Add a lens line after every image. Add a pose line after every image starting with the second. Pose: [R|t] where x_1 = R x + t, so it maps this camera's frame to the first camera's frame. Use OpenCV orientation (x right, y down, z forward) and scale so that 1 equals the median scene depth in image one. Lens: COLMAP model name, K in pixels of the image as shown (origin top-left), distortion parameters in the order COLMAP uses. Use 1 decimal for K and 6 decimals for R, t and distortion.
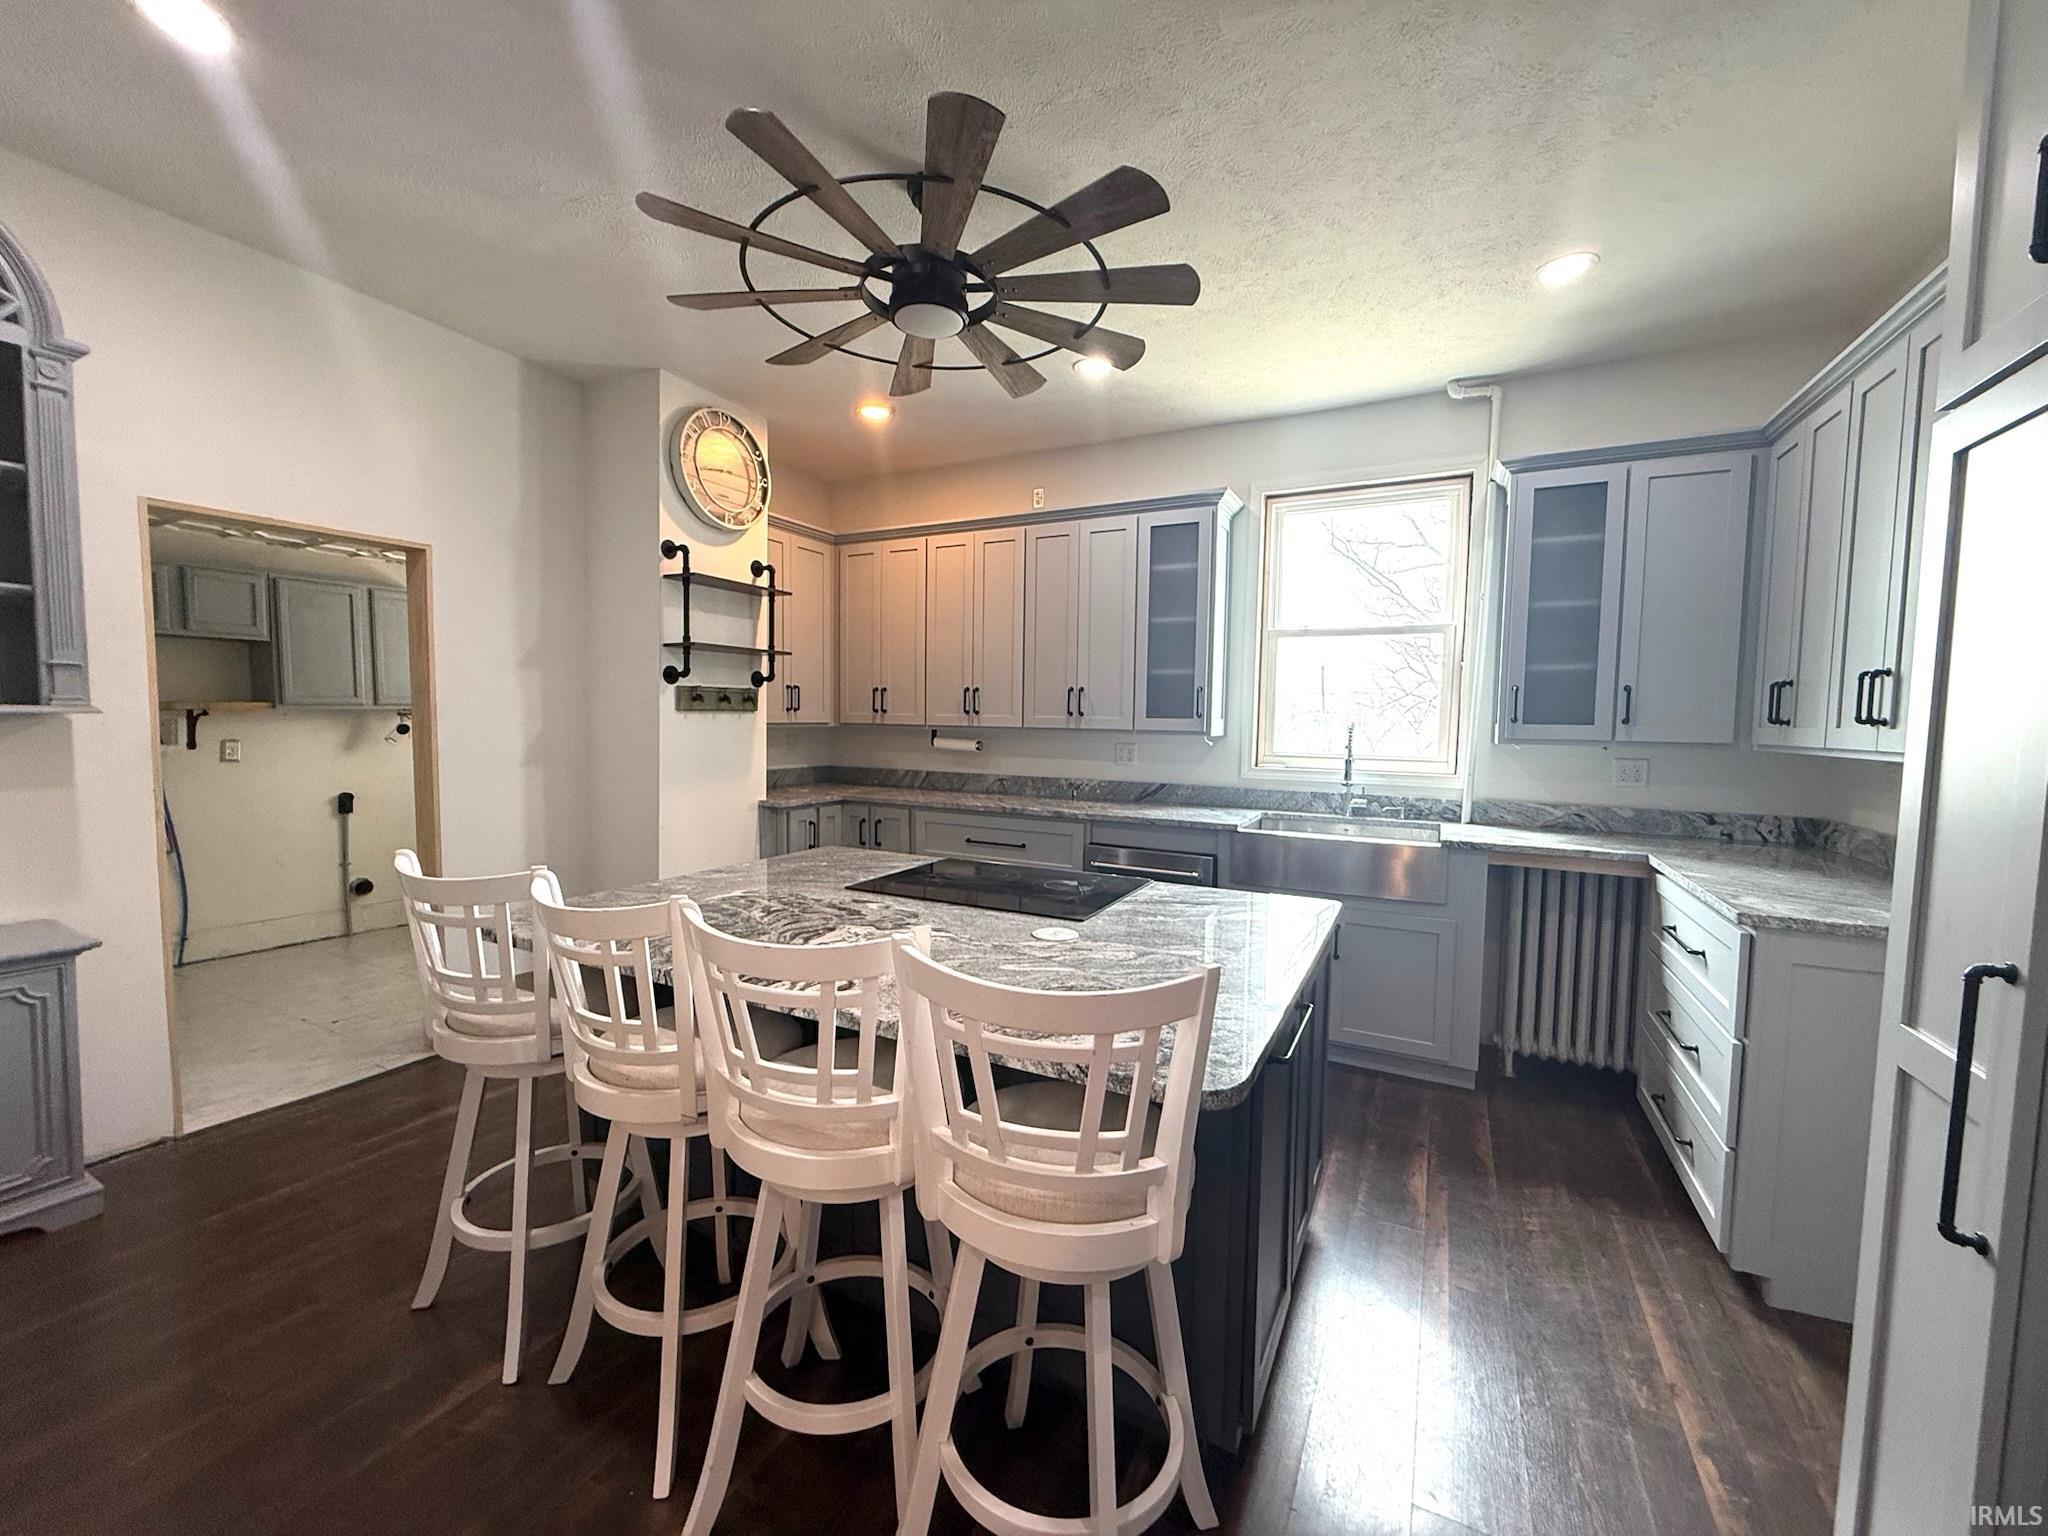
lens RADIAL K [[818.9, 0, 1031.1], [0, 818.9, 771.4], [0, 0, 1]] dist [0.001788, 0.000009]
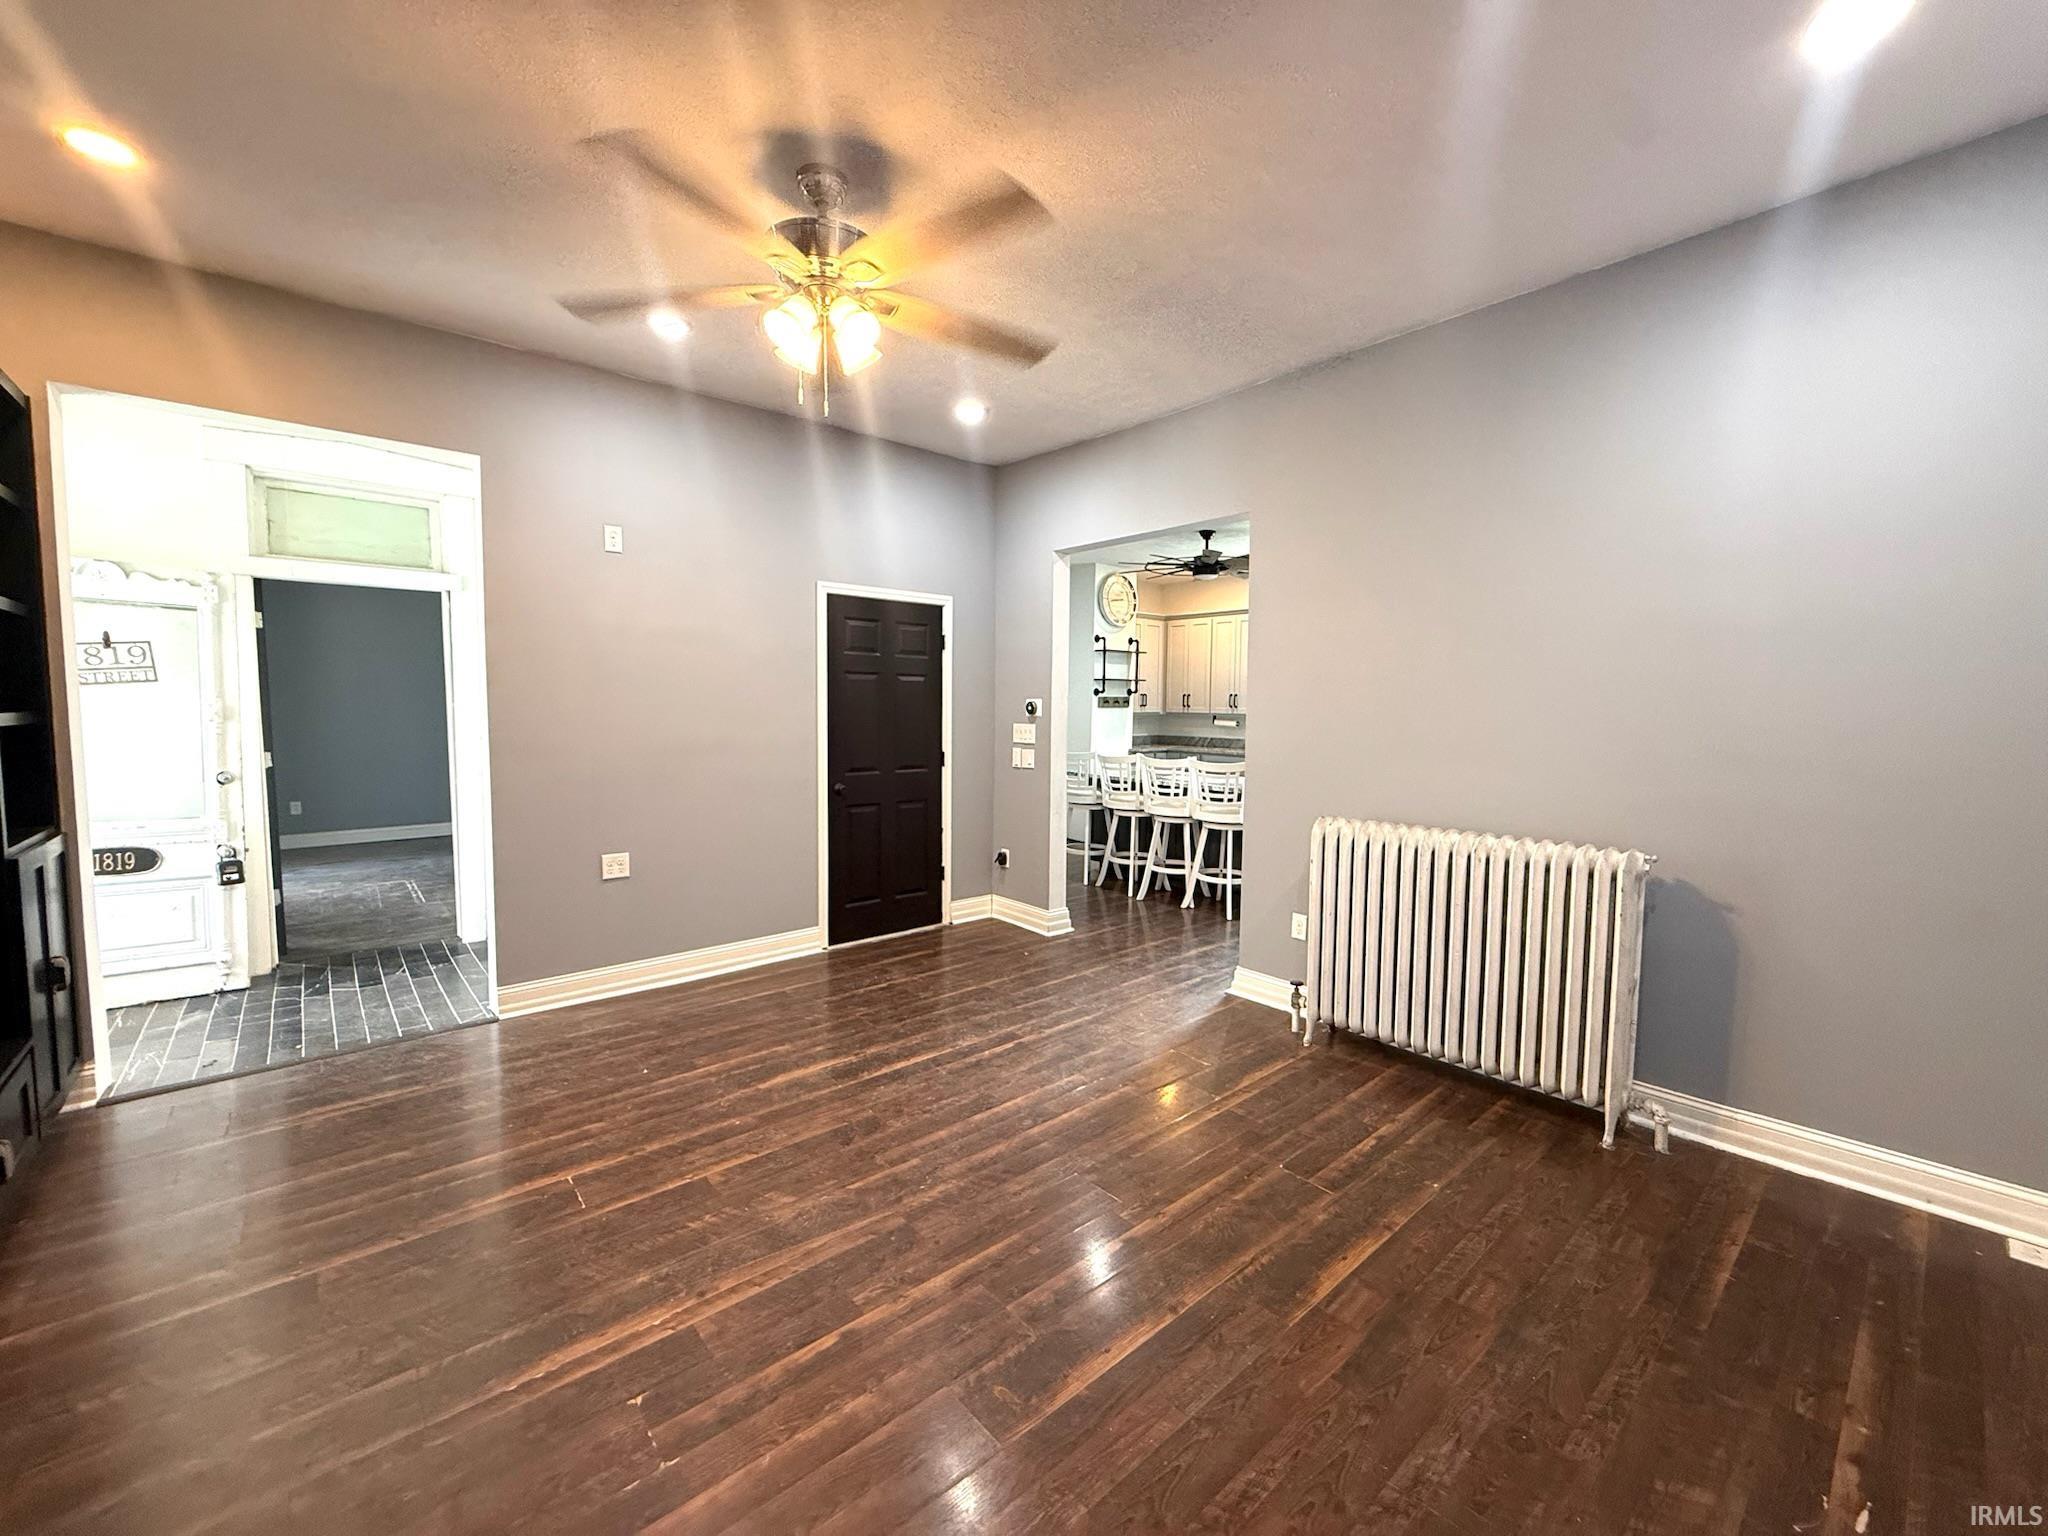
lens RADIAL K [[818.9, 0, 1026.2], [0, 818.9, 765.5], [0, 0, 1]] dist [0.001788, 0.000009]
pose [[0.929975, 0.020536, -0.367048, 0.209163], [-0.017904, 0.999784, 0.010575, 0.062480], [0.367186, -0.003263, 0.930142, -1.114764]]
